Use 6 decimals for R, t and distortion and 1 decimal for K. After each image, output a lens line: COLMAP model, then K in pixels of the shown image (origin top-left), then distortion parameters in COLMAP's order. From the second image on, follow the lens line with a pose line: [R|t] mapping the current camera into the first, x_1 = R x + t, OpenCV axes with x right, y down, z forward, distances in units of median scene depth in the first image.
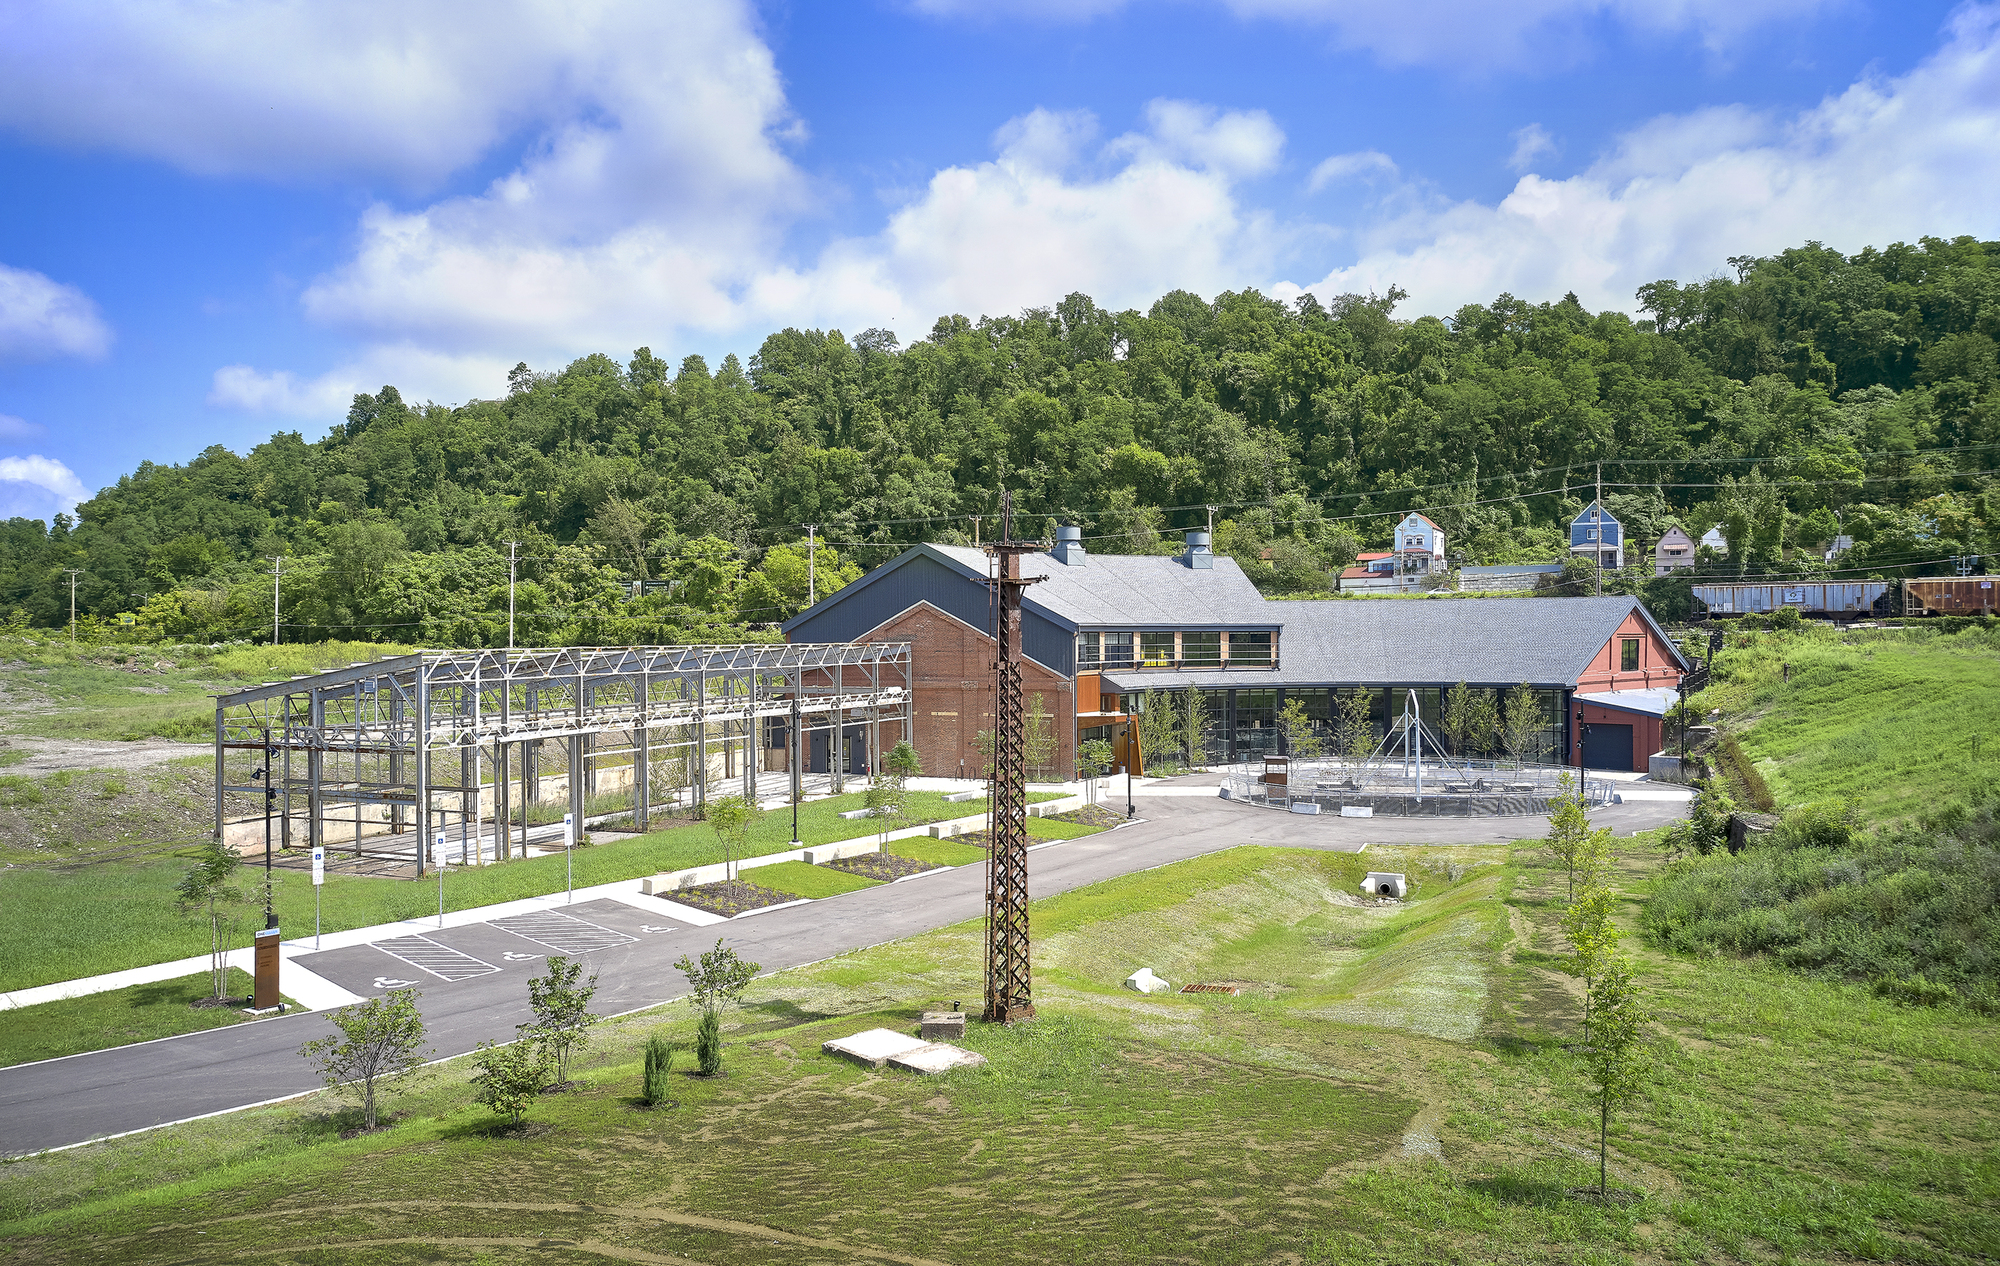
lens RADIAL K [[1459.0, 0, 1000.0], [0, 1459.0, 633.0], [0, 0, 1]] dist [-0.012102, -0.000504]
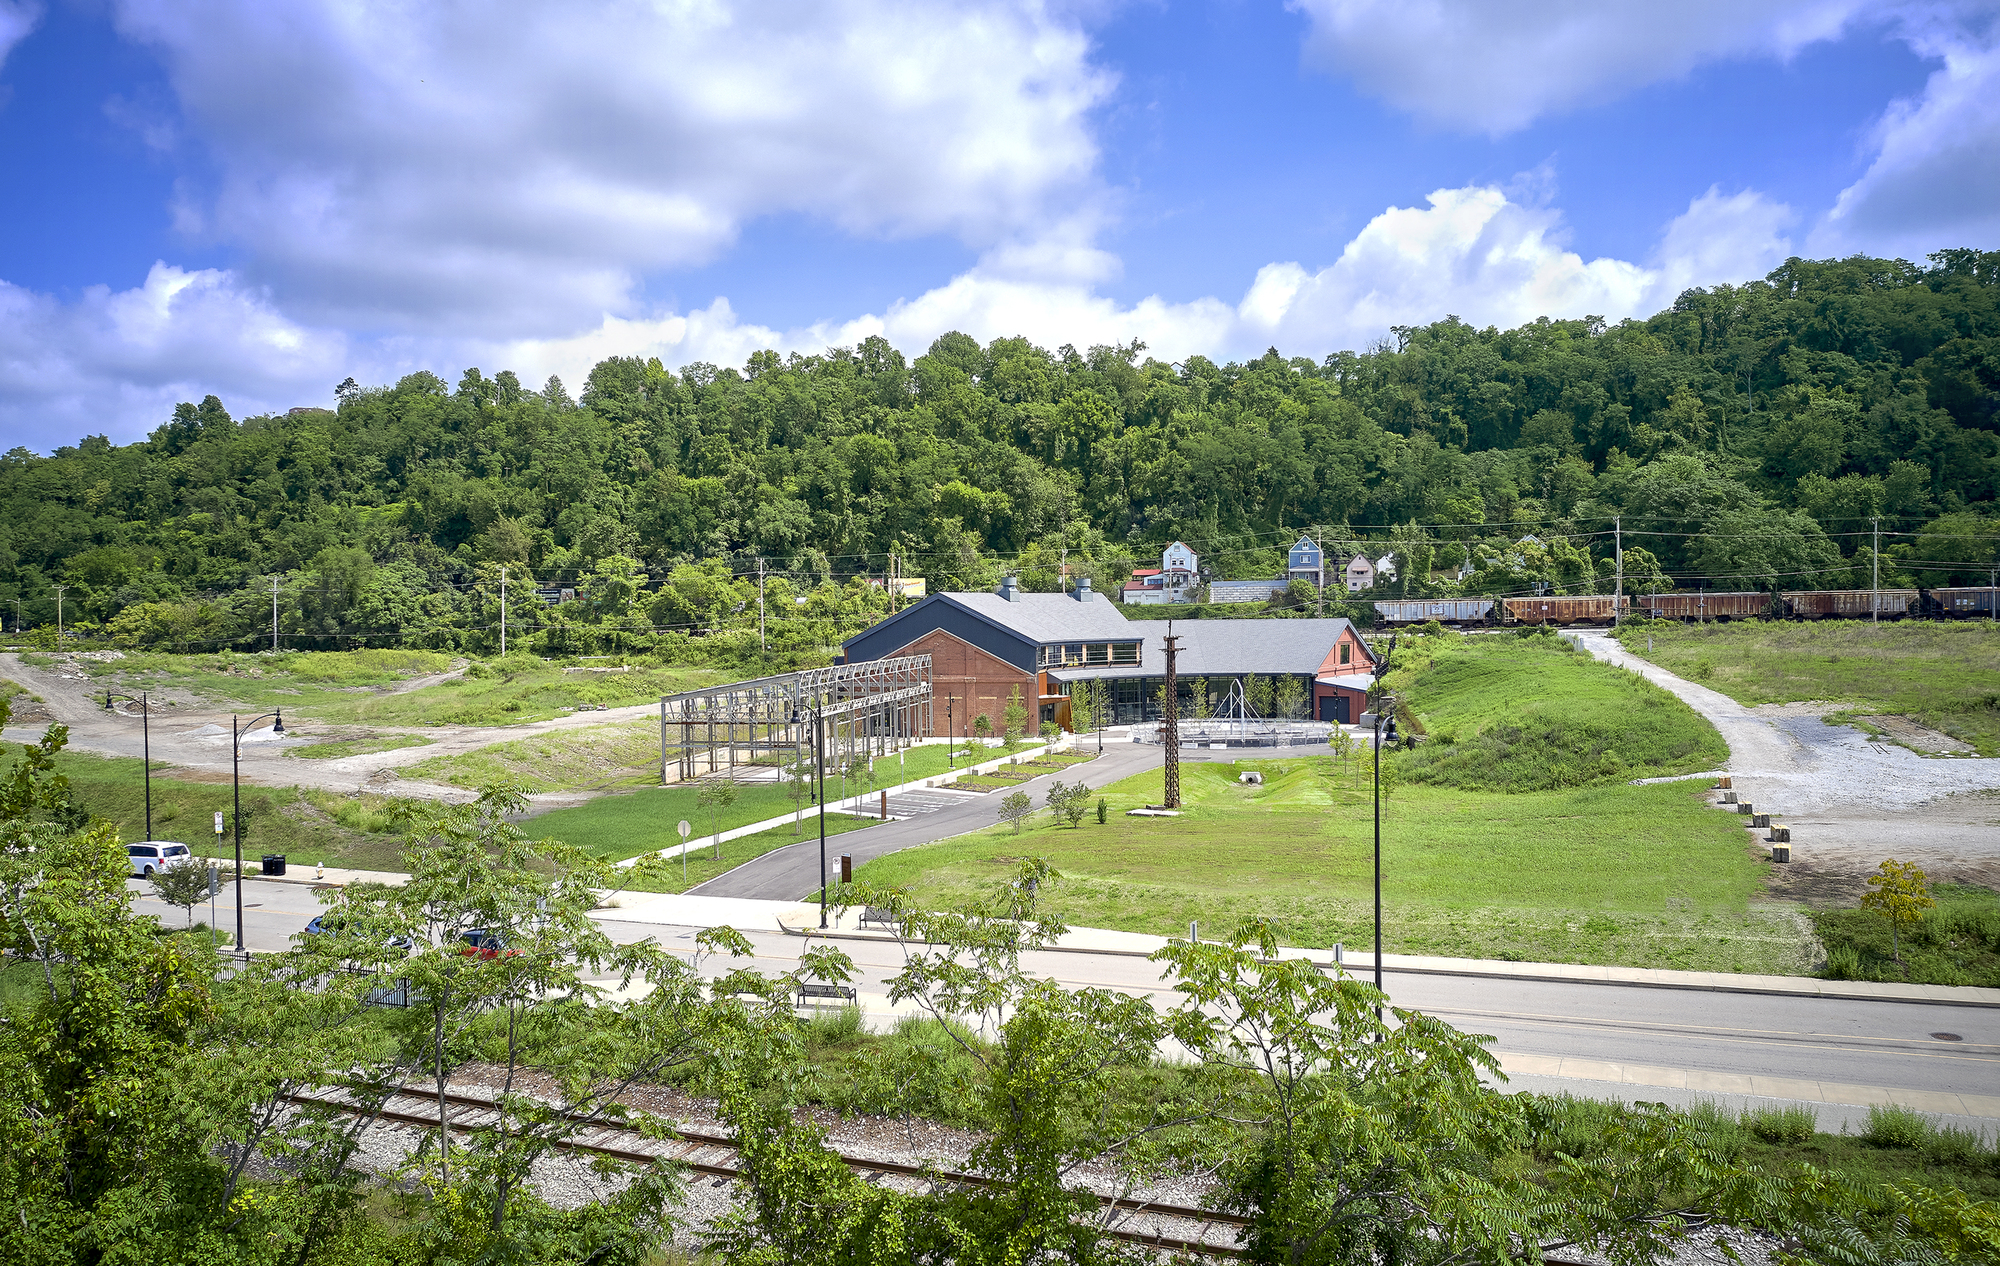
lens RADIAL K [[1459.0, 0, 1000.0], [0, 1459.0, 633.0], [0, 0, 1]] dist [-0.012102, -0.000504]
pose [[0.978894, -0.010149, 0.204119, -0.135219], [0.007277, 0.999864, 0.014815, -0.017118], [-0.204241, -0.013017, 0.978834, -0.253224]]
